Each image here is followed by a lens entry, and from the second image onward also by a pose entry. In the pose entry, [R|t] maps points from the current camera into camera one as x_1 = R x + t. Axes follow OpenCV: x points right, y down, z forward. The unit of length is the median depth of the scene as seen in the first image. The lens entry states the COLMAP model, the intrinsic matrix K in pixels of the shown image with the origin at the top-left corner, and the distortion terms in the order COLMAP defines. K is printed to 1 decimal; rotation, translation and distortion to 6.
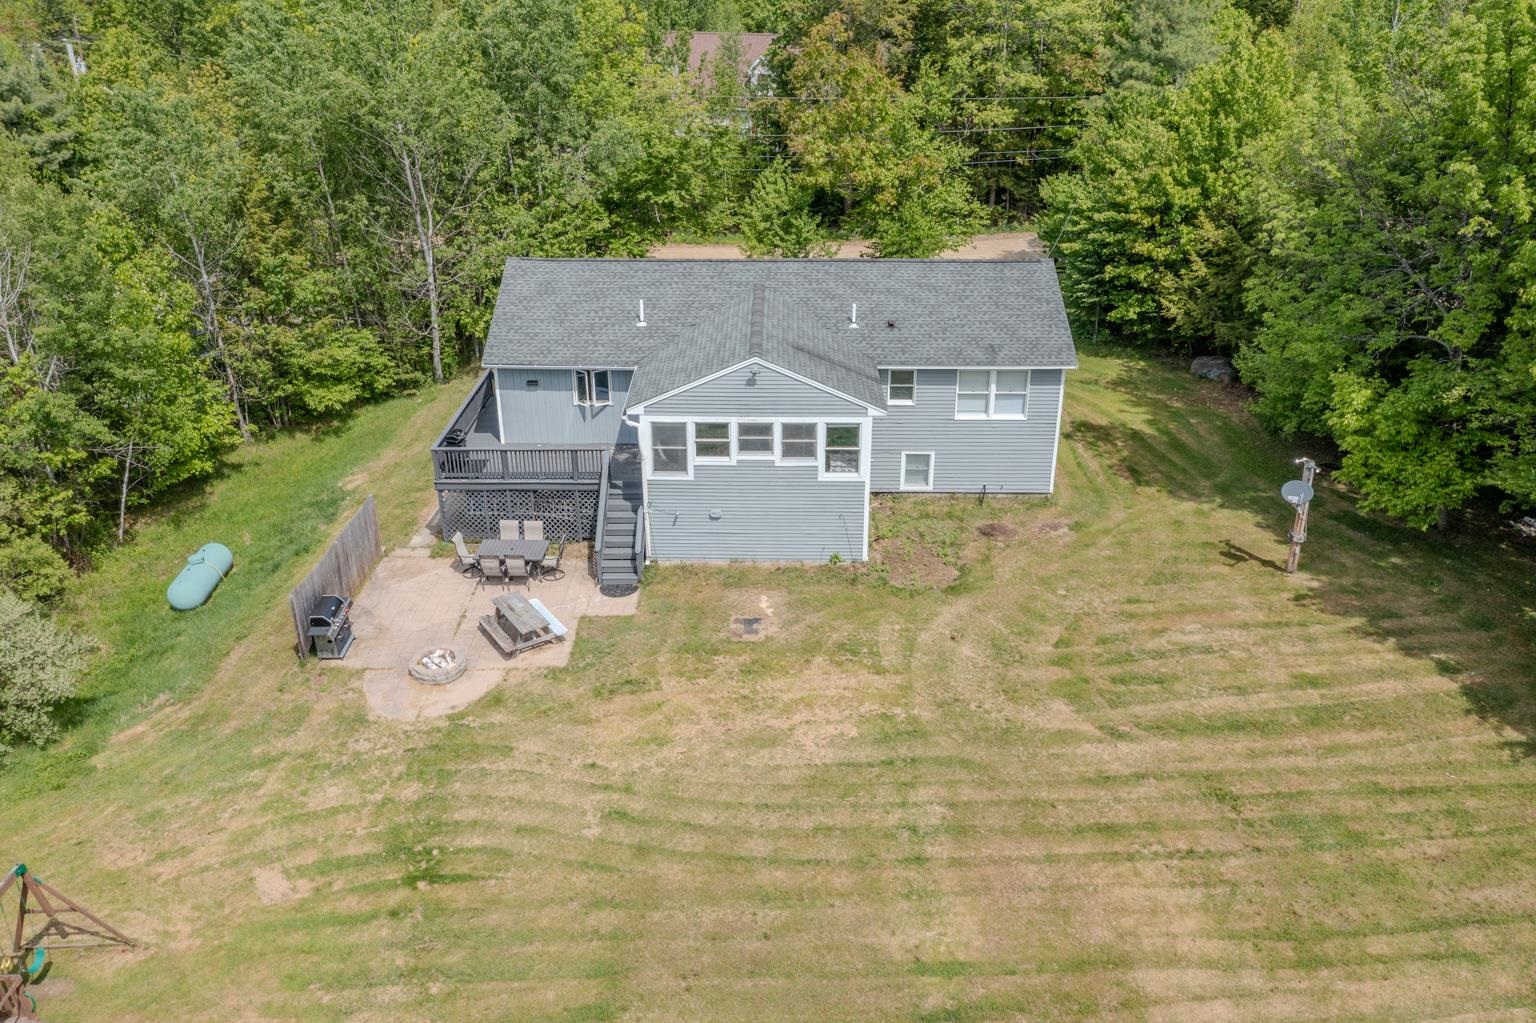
lens RADIAL K [[1219.8, 0, 776.6], [0, 1219.8, 513.8], [0, 0, 1]] dist [-0.014167, -0.002338]
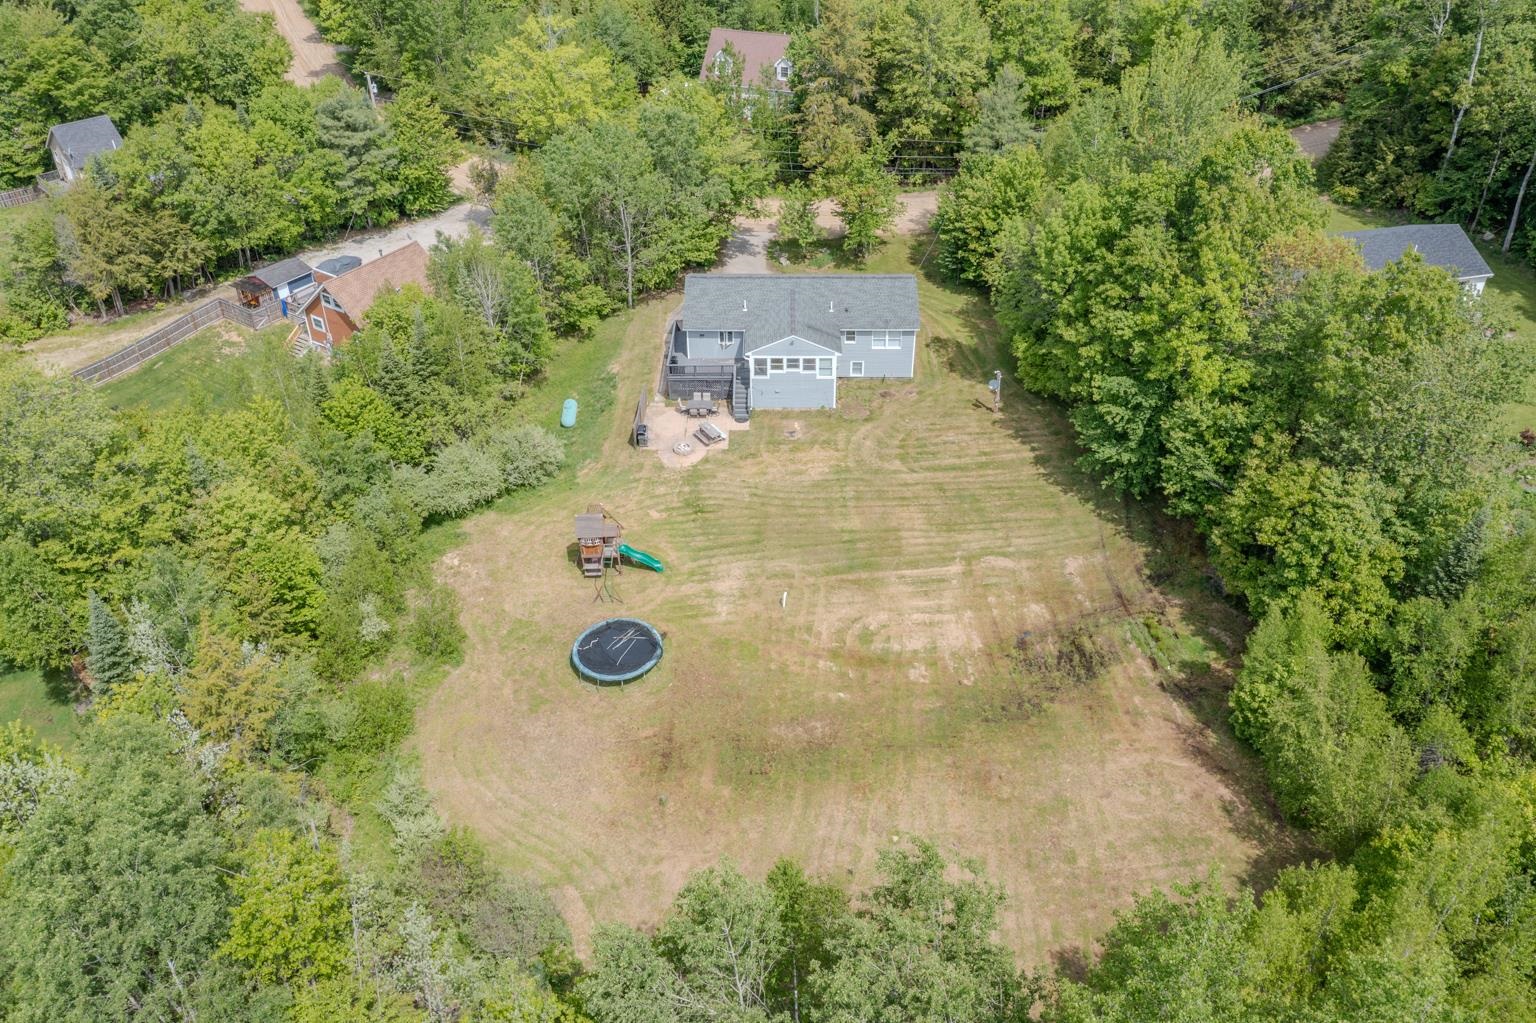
lens RADIAL K [[1227.0, 0, 770.9], [0, 1227.0, 498.4], [0, 0, 1]] dist [-0.008925, 0.003604]
pose [[0.999963, -0.002439, -0.008241, -0.043704], [0.003826, 0.984968, 0.172697, -0.233234], [0.007696, -0.172722, 0.984940, -1.679893]]
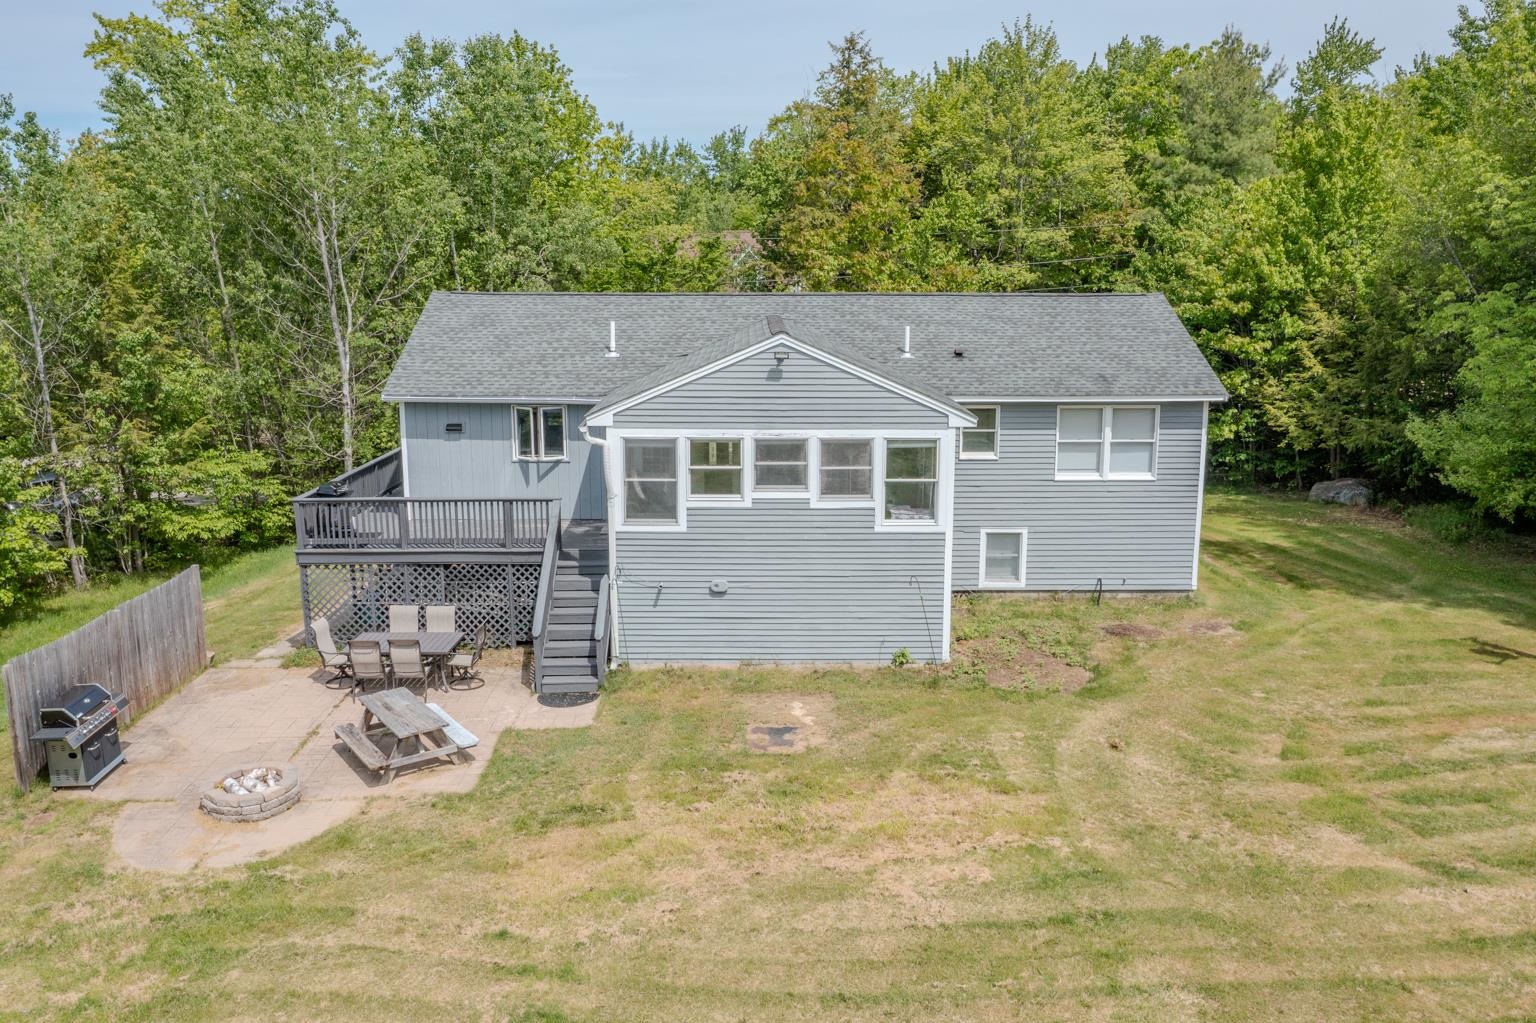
lens RADIAL K [[1254.7, 0, 778.2], [0, 1254.7, 512.6], [0, 0, 1]] dist [-0.009090, -0.006973]
pose [[0.999725, -0.005718, 0.022733, -0.033948], [0.011077, 0.969920, -0.243170, 0.128631], [-0.020659, 0.243355, 0.969717, 0.340470]]
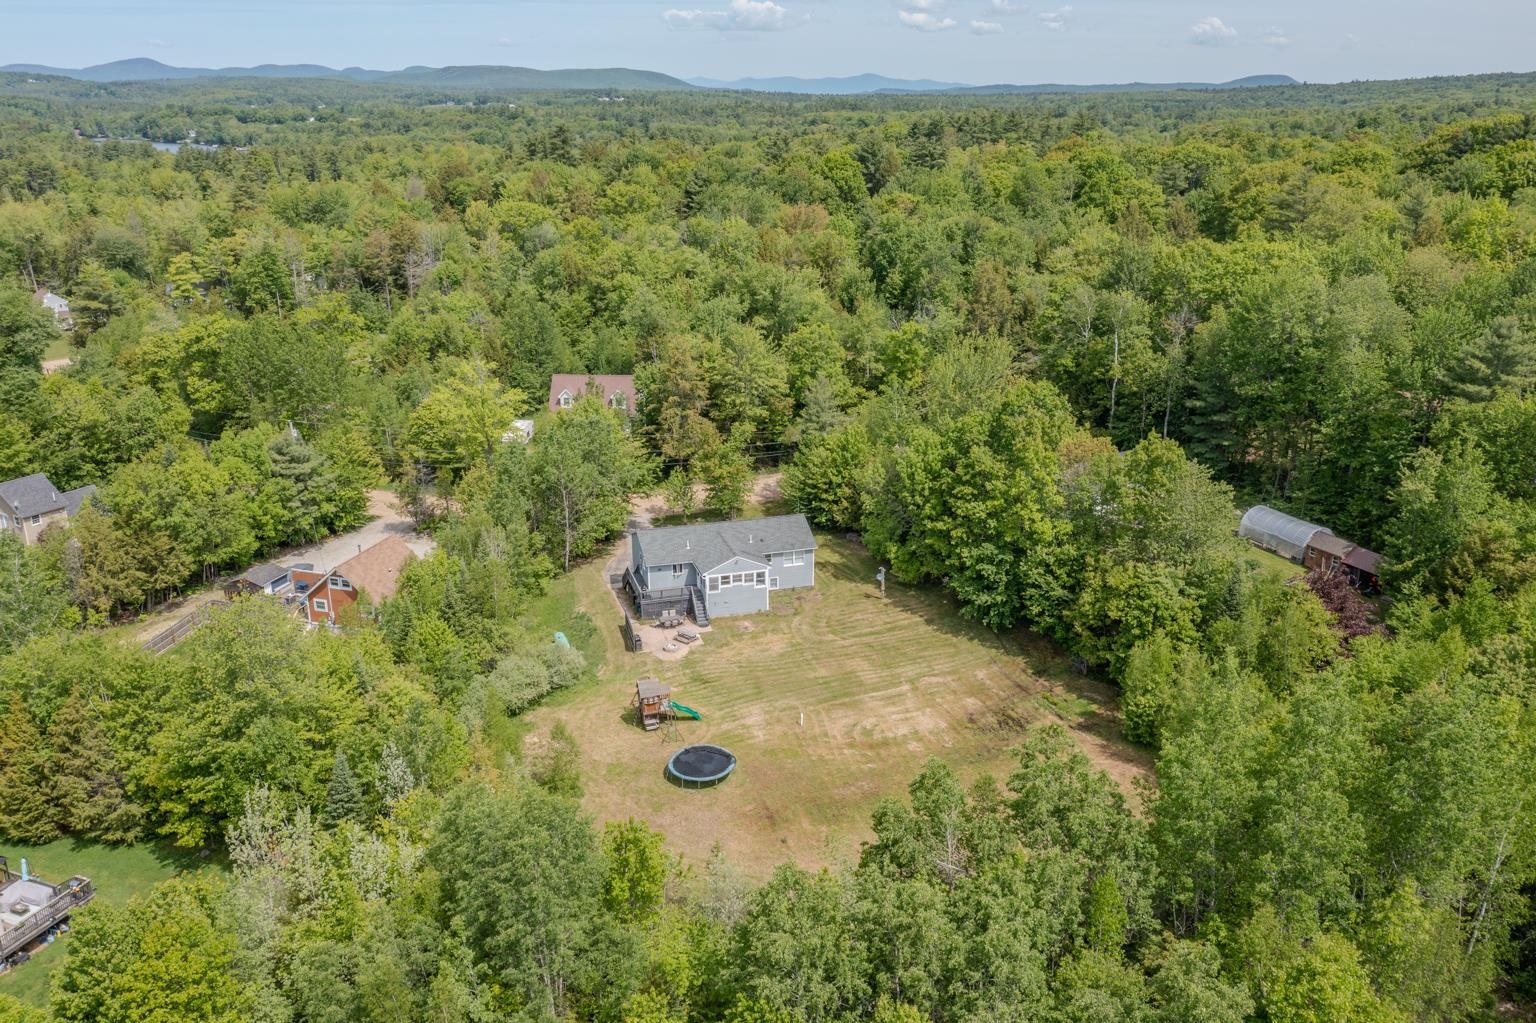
lens RADIAL K [[1218.8, 0, 768.0], [0, 1218.8, 511.5], [0, 0, 1]] dist [-0.006961, -0.001938]
pose [[0.957533, -0.096362, 0.271743, -0.874972], [0.125533, 0.987810, -0.092052, 0.083675], [-0.259560, 0.122255, 0.957957, -2.448067]]
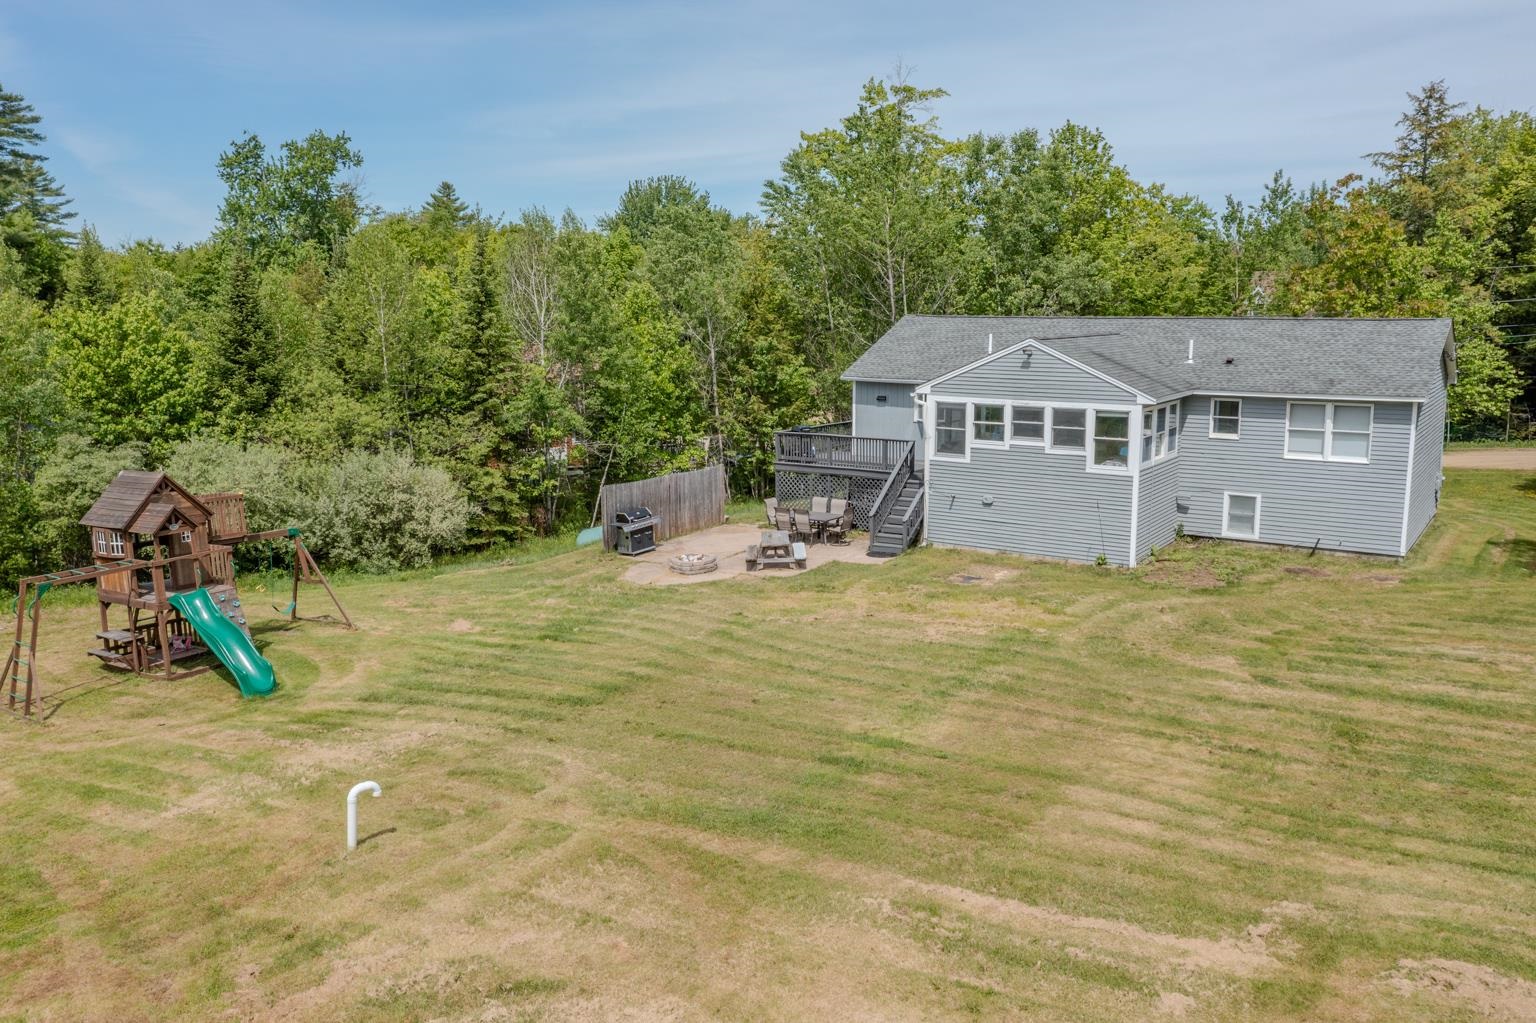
lens RADIAL K [[1213.2, 0, 790.7], [0, 1213.2, 530.5], [0, 0, 1]] dist [-0.006459, 0.003543]
pose [[0.844949, 0.094835, -0.526372, 0.356234], [-0.226328, 0.955095, -0.191231, 0.262108], [0.484600, 0.280713, 0.828470, 0.082752]]
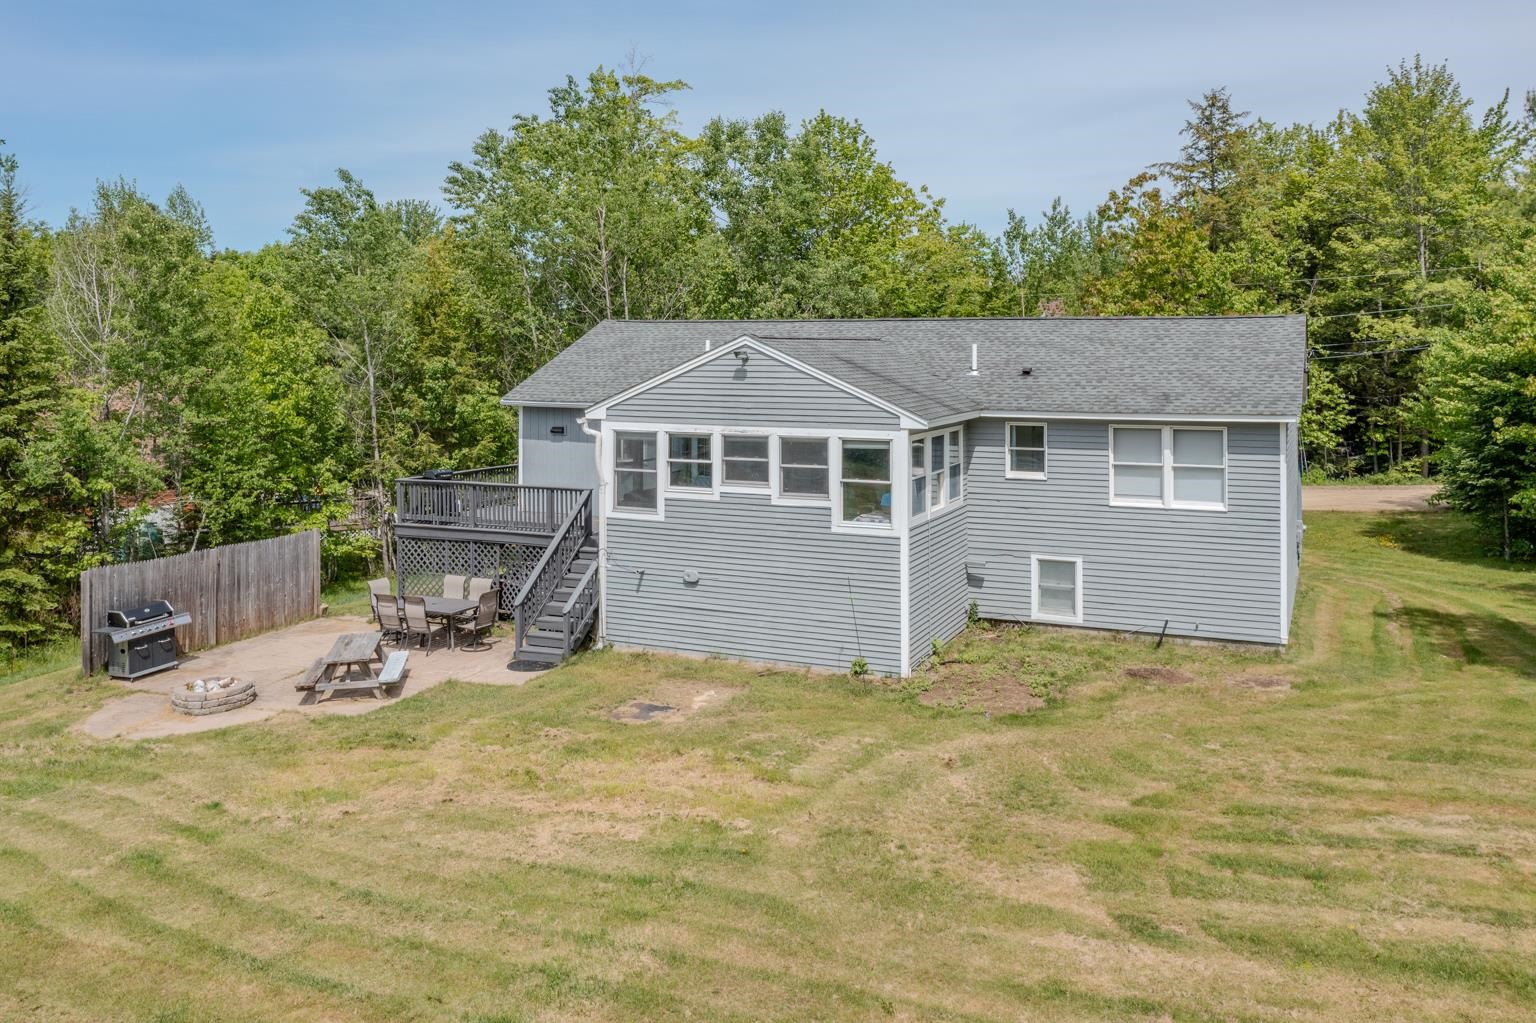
lens RADIAL K [[1263.1, 0, 775.9], [0, 1263.1, 361.0], [0, 0, 1]] dist [-0.009002, 0.002399]
pose [[0.918213, 0.001298, -0.396085, 0.277934], [-0.168020, 0.906840, -0.386536, 0.158536], [0.358684, 0.421472, 0.832891, 0.385408]]
